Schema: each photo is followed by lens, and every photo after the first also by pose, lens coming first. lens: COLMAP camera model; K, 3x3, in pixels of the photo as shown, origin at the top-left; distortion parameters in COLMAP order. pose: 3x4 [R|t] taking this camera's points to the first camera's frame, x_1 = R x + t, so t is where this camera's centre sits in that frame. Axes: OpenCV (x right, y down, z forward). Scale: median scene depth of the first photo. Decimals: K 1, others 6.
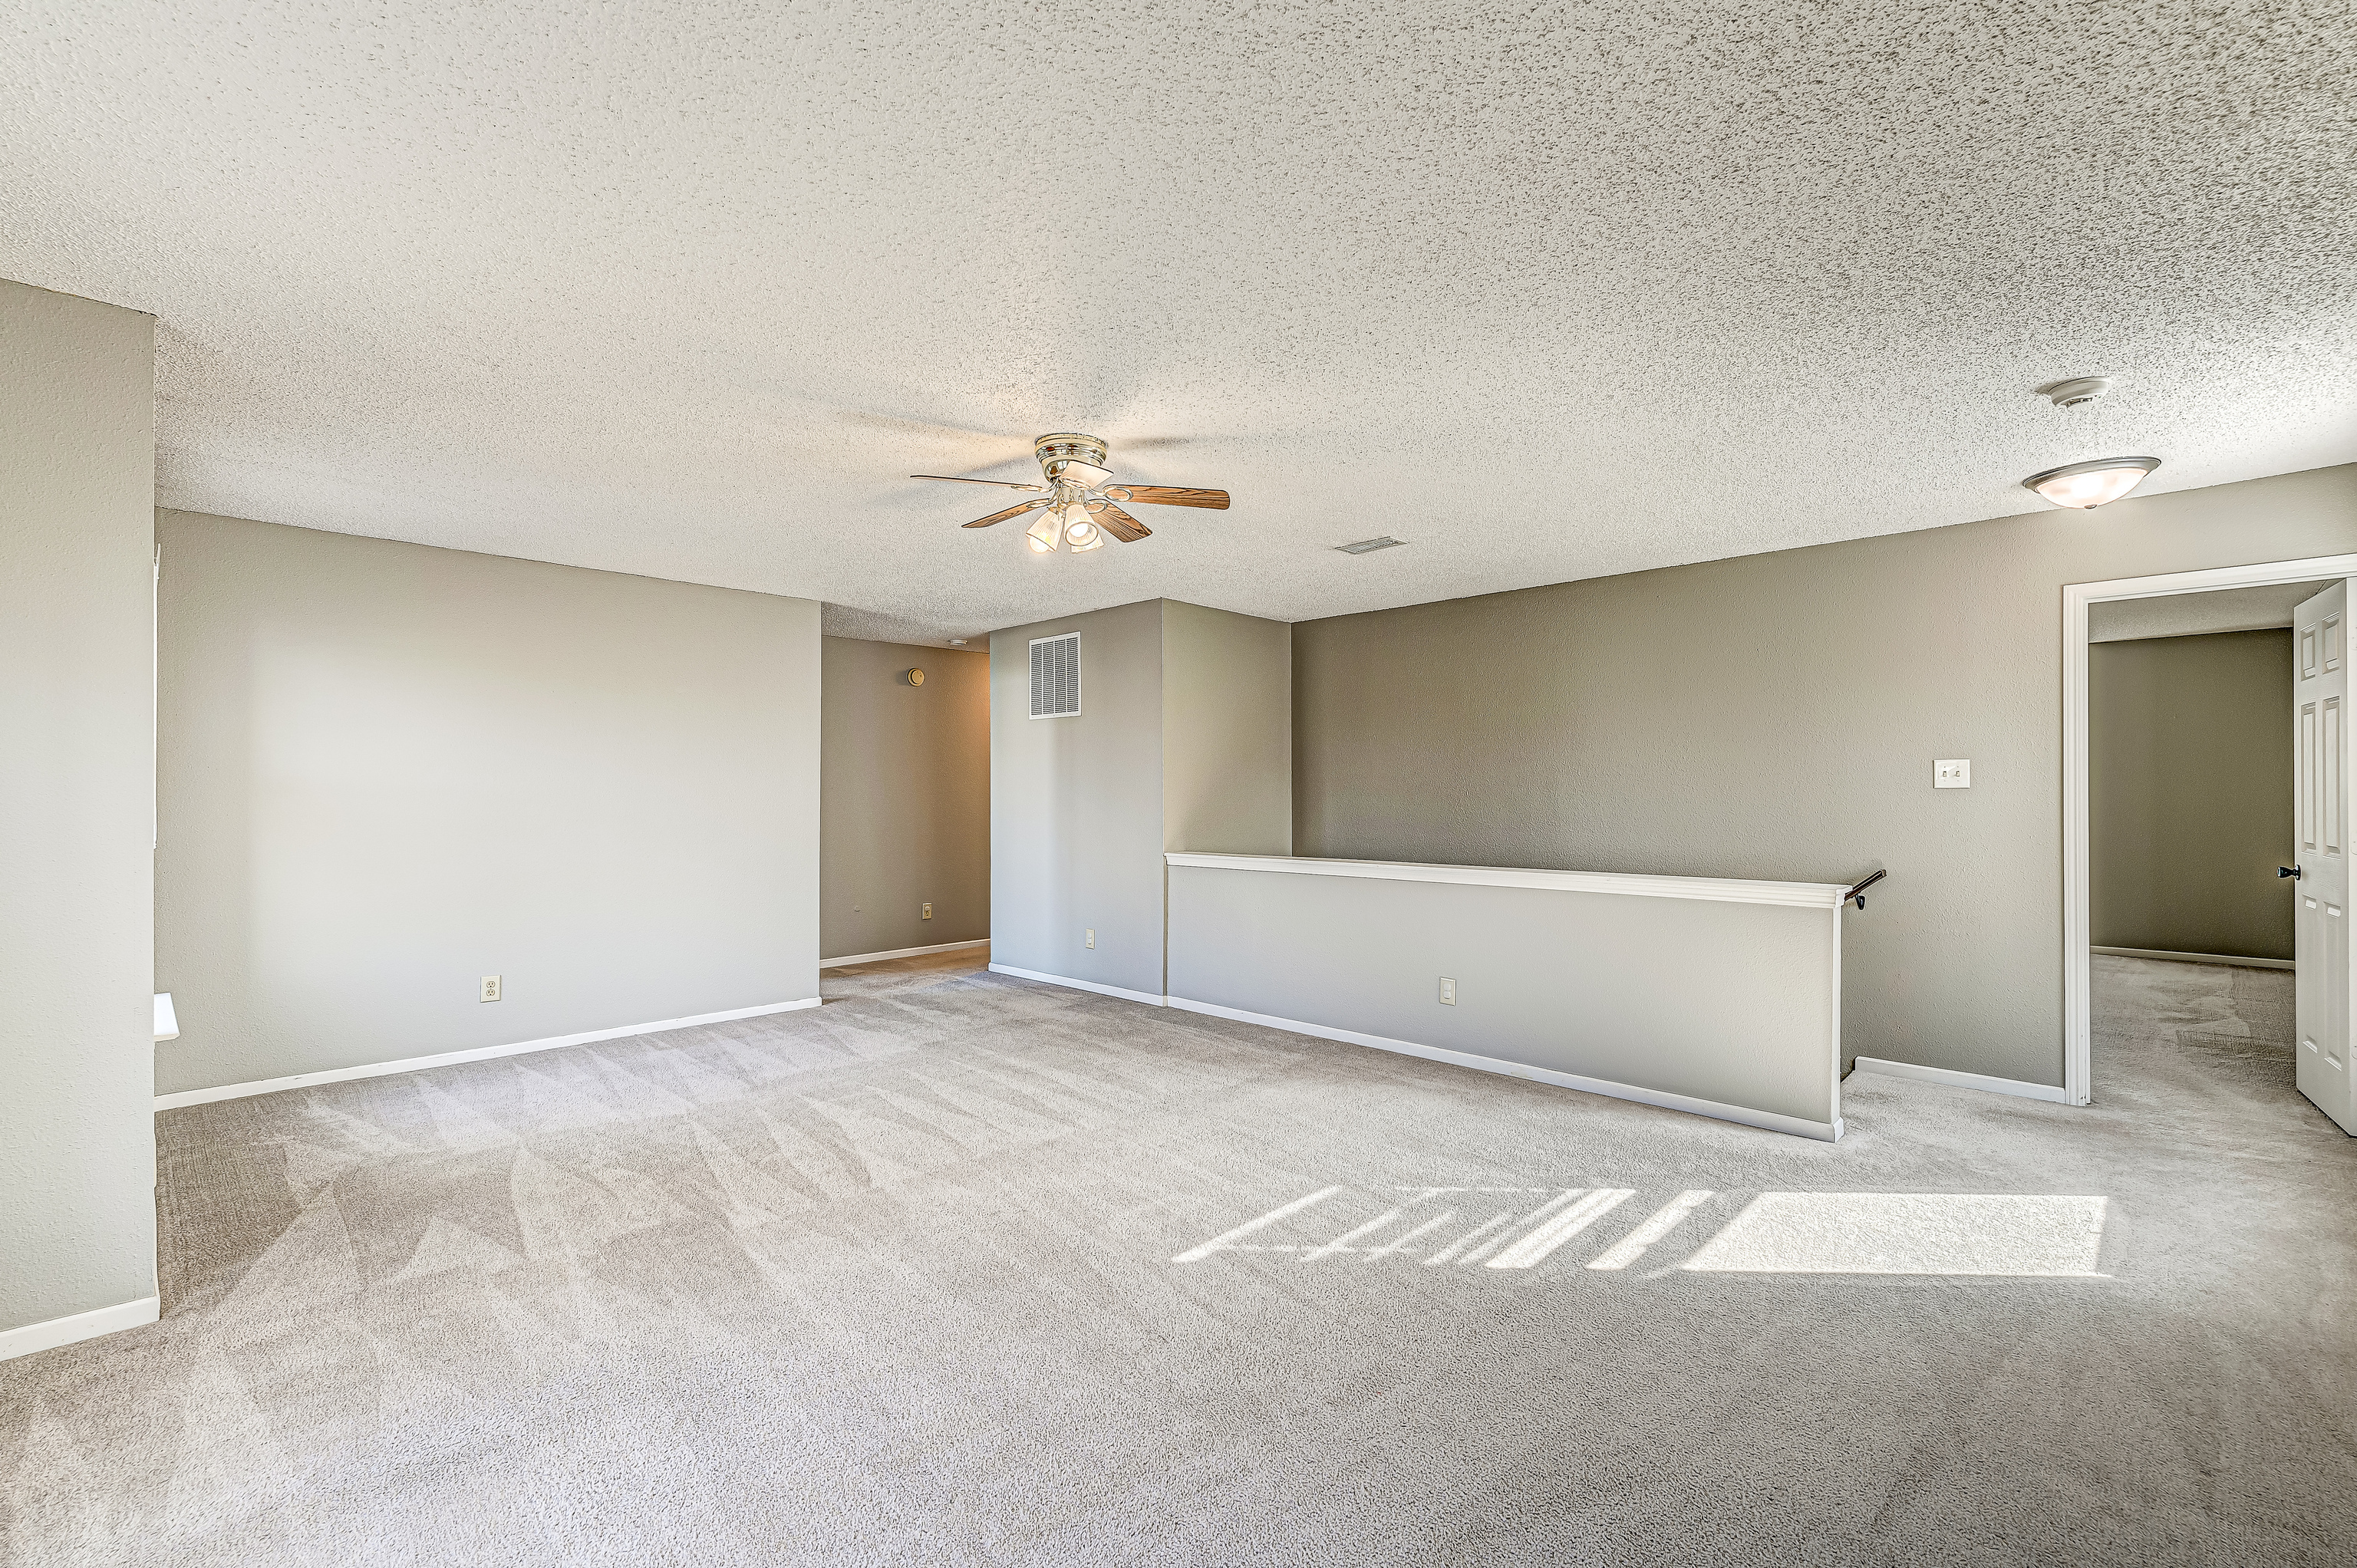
lens RADIAL K [[1025.6, 0, 1187.2], [0, 1025.6, 790.6], [0, 0, 1]] dist [0.001875, 0.000949]
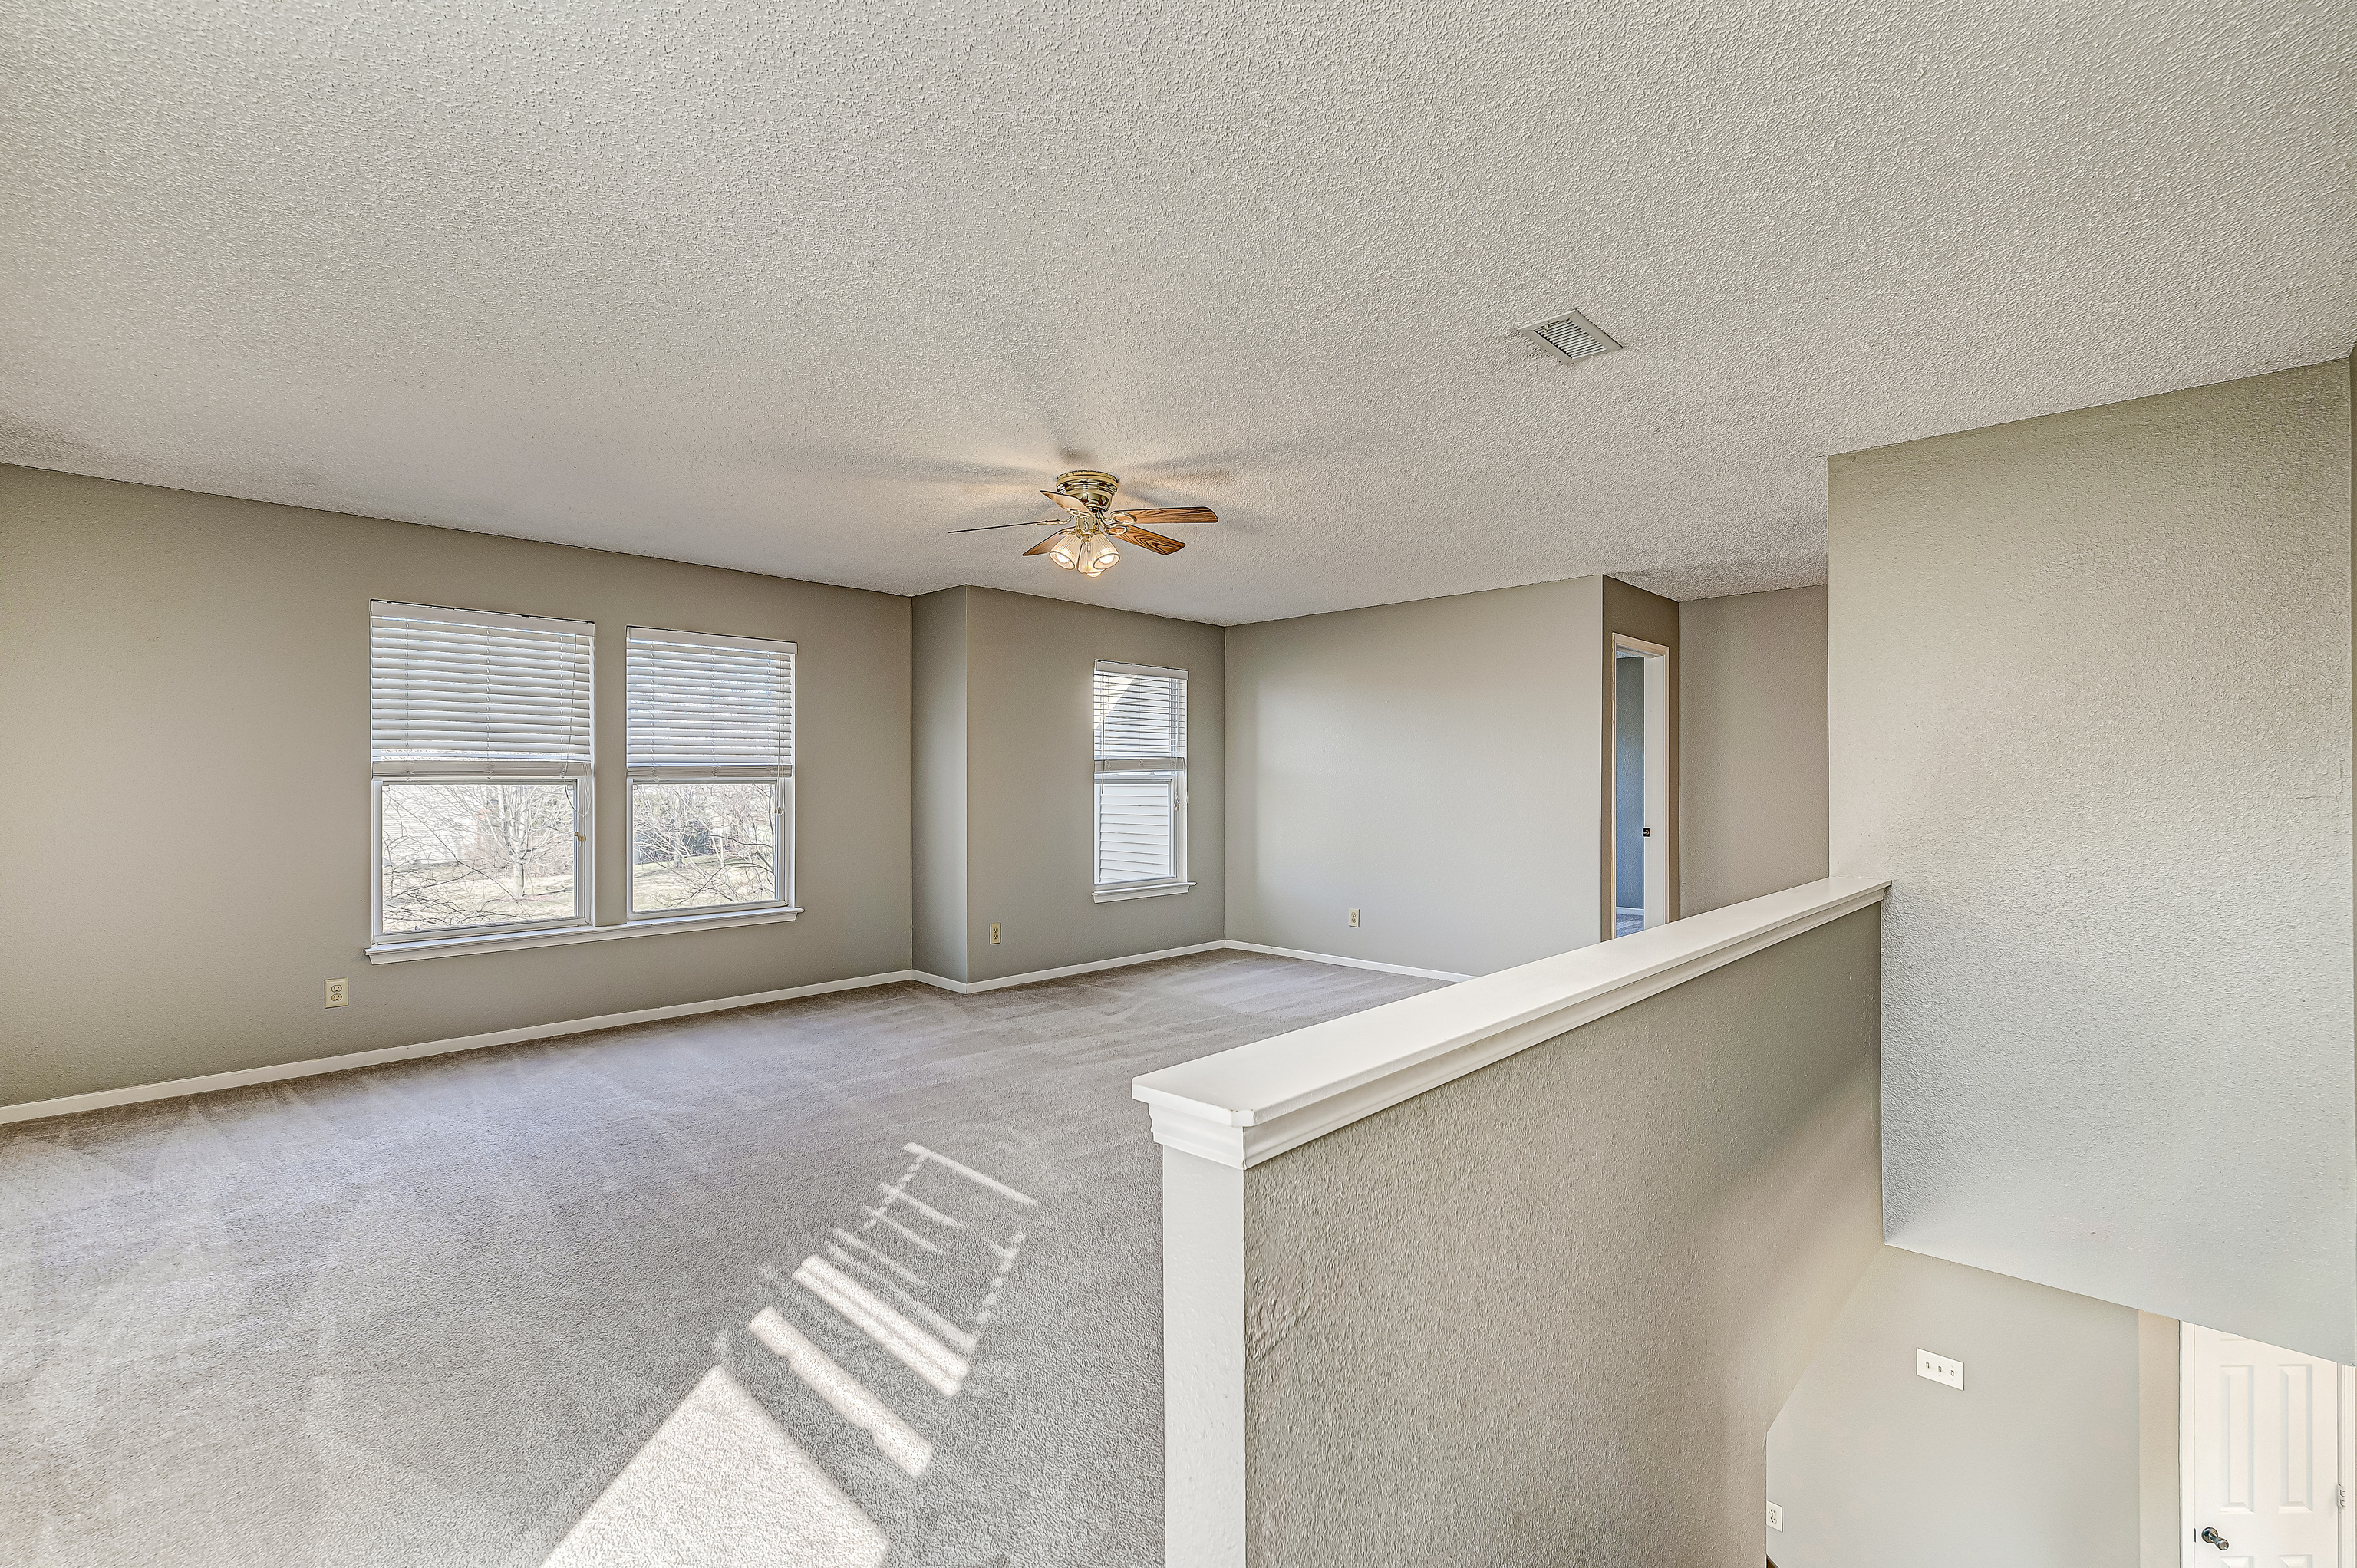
lens RADIAL K [[1025.6, 0, 1187.8], [0, 1025.6, 776.7], [0, 0, 1]] dist [0.001875, 0.000949]
pose [[-0.000745, -0.000872, -0.999999, 1.191601], [-0.001091, 0.999999, -0.000871, 0.002745], [0.999999, 0.001091, -0.000746, 1.267680]]
